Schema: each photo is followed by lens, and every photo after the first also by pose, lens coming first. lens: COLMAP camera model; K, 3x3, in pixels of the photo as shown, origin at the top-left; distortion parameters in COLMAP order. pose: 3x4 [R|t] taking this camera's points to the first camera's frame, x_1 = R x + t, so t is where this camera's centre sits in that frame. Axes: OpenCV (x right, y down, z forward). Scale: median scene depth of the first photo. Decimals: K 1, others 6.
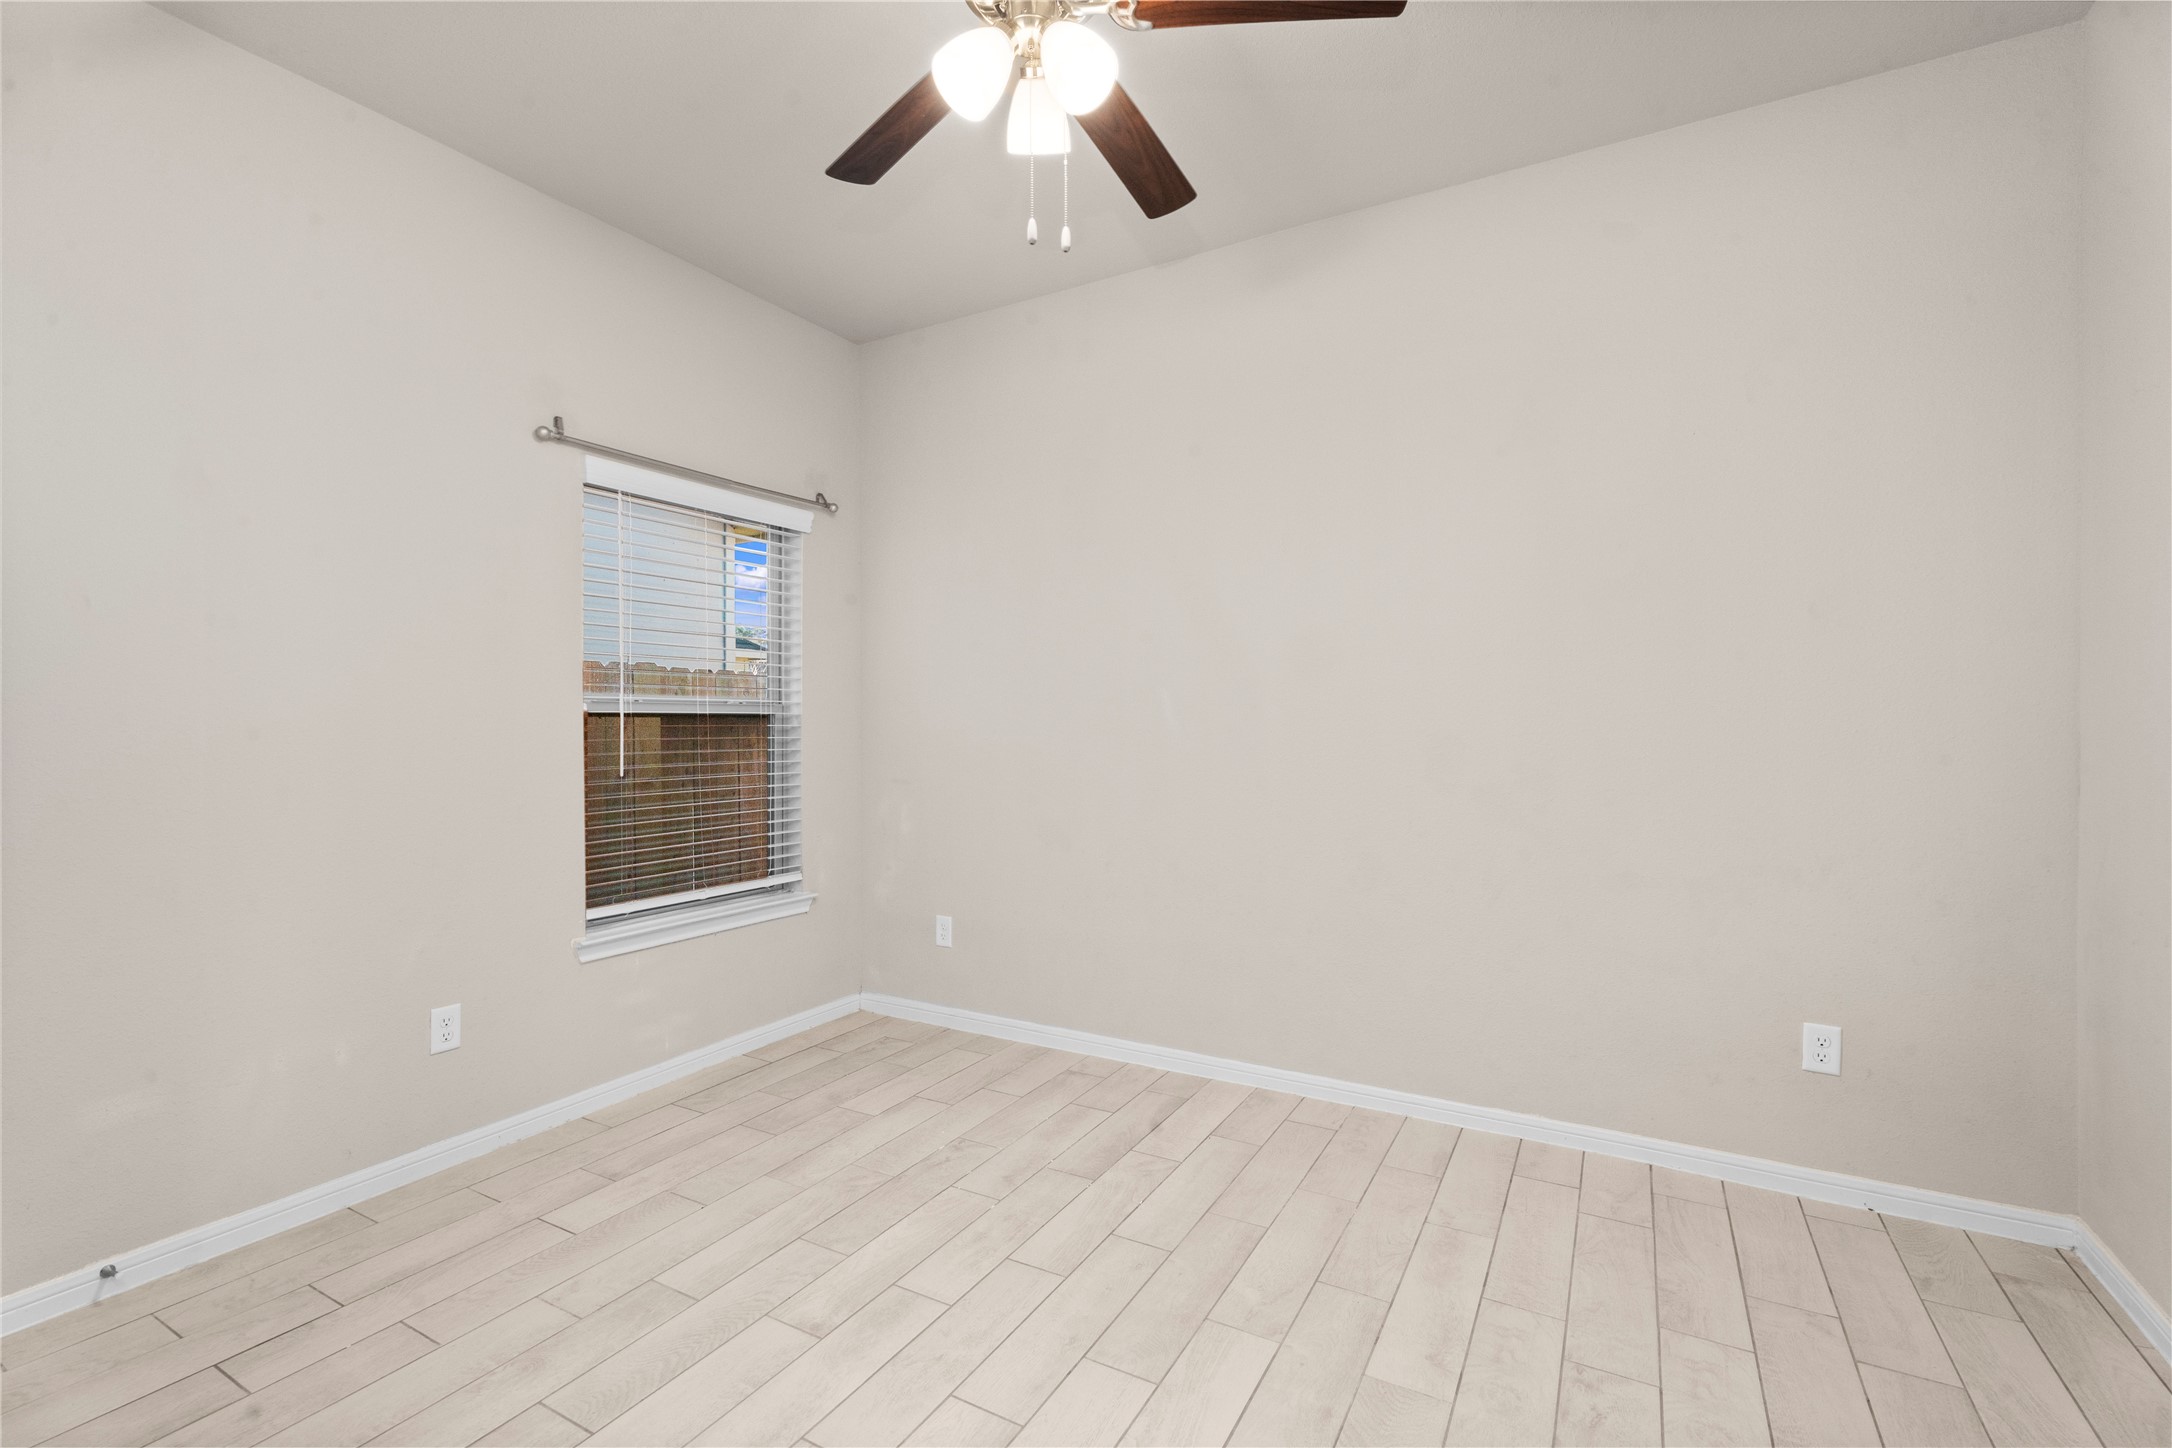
lens RADIAL K [[969.3, 0, 1080.8], [0, 969.3, 726.9], [0, 0, 1]] dist [0.001069, 0.000803]
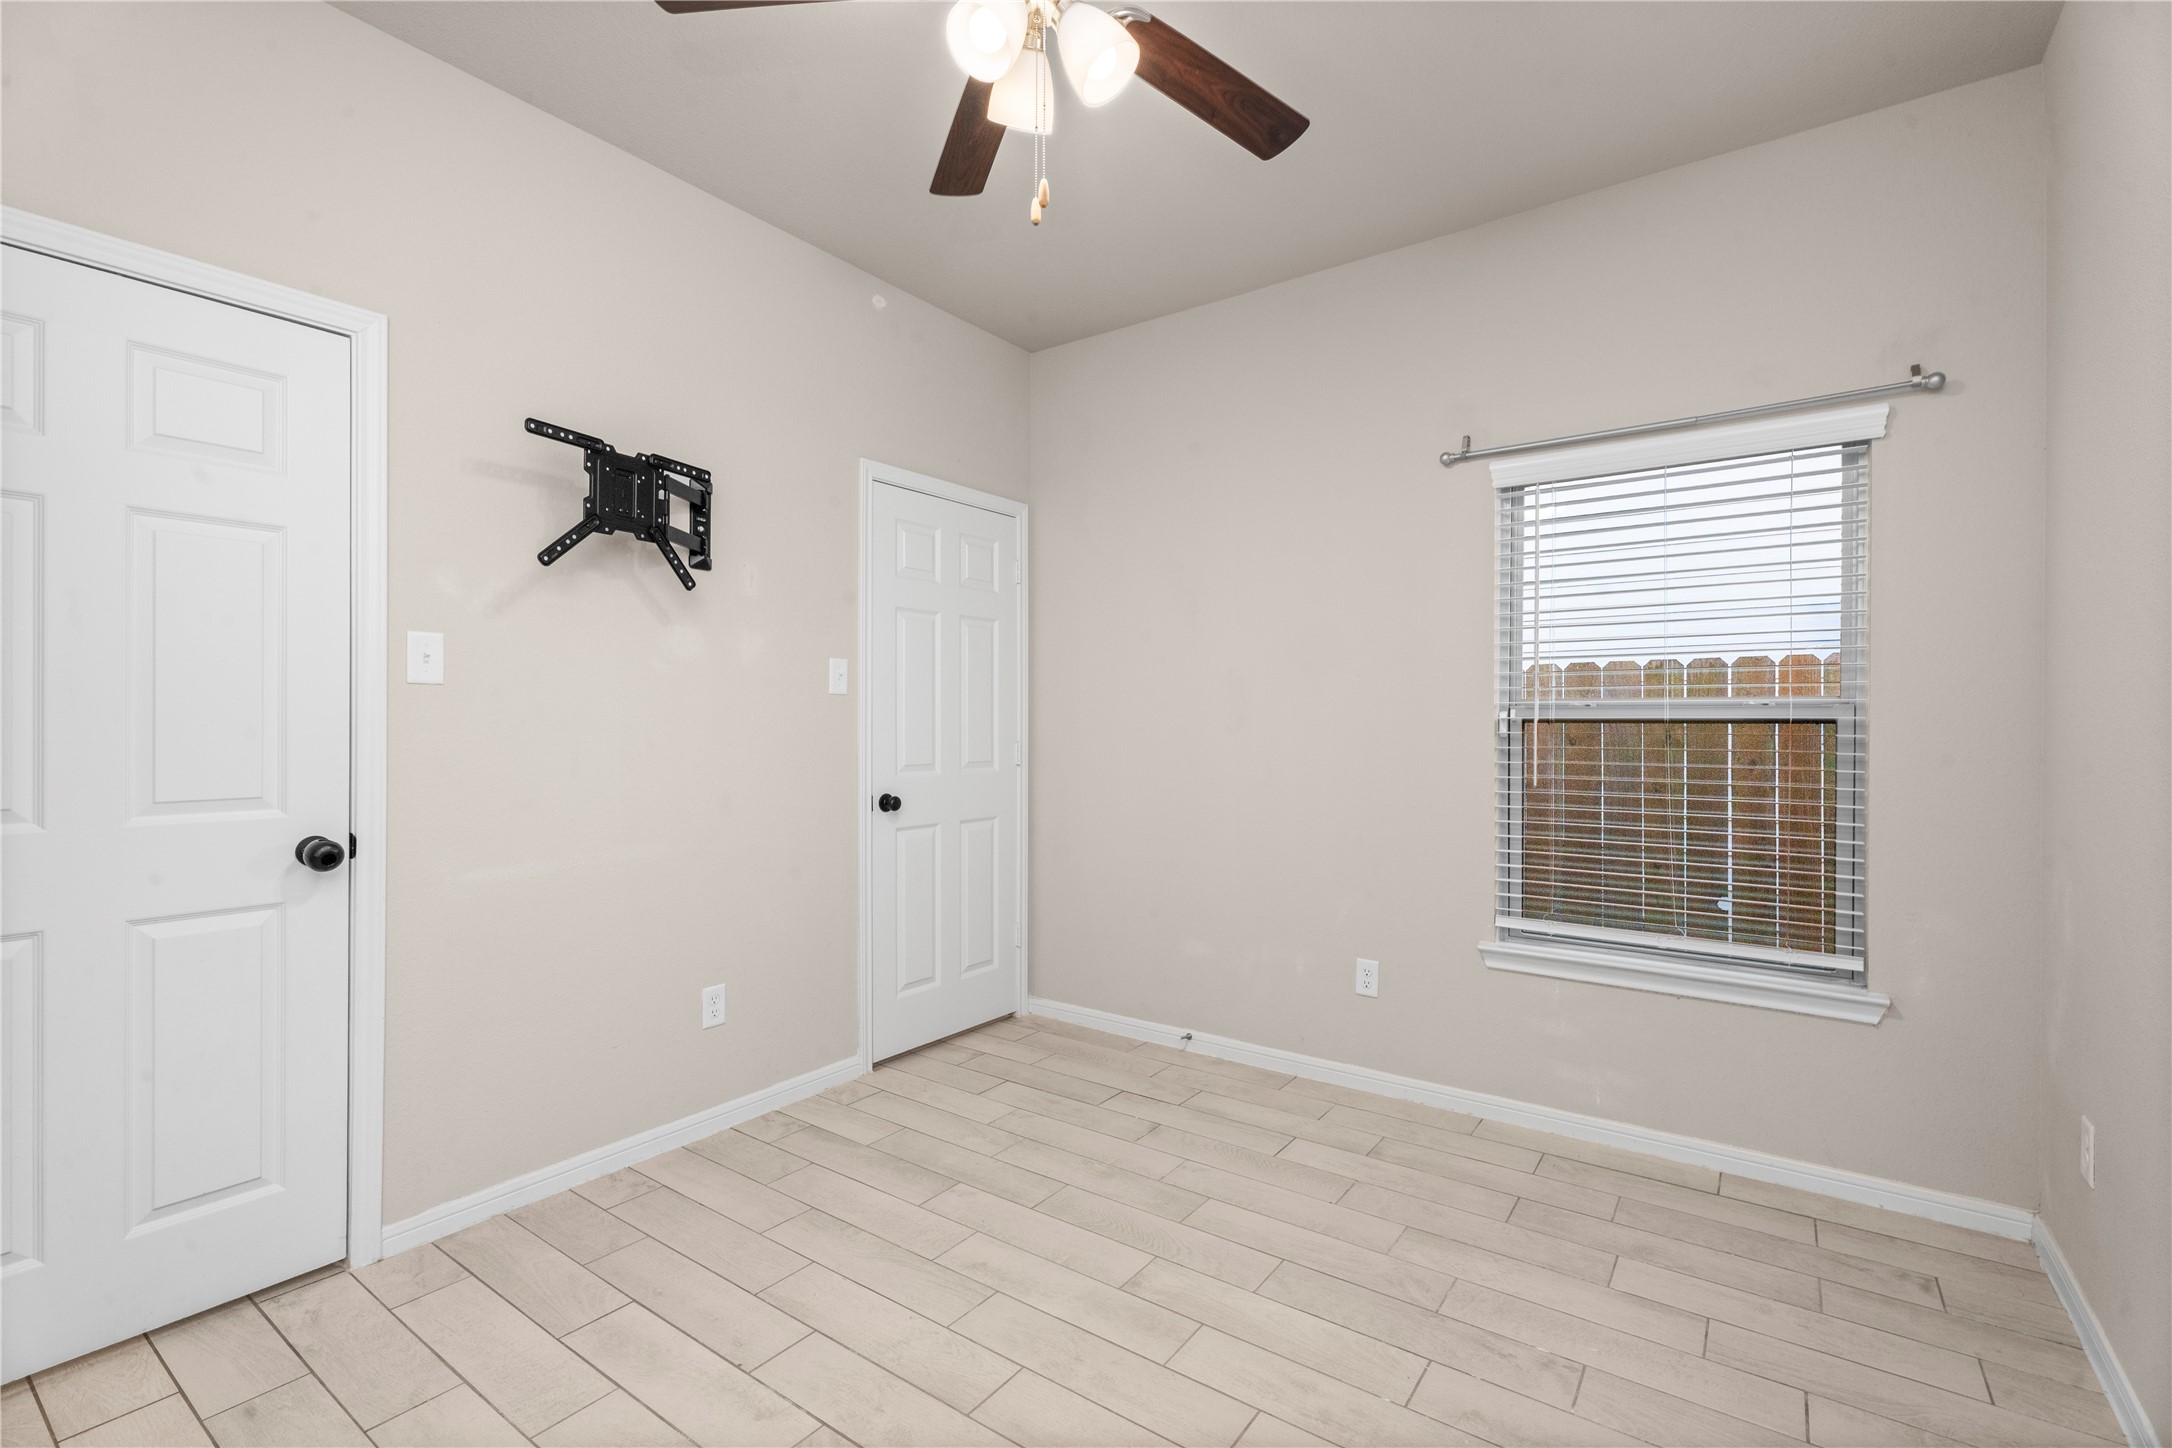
lens RADIAL K [[969.3, 0, 1092.5], [0, 969.3, 722.7], [0, 0, 1]] dist [0.001069, 0.000803]
pose [[-0.117264, -0.002977, -0.993096, 0.544947], [-0.009600, 0.999952, -0.001864, -0.004810], [0.993054, 0.009315, -0.117287, 0.719518]]
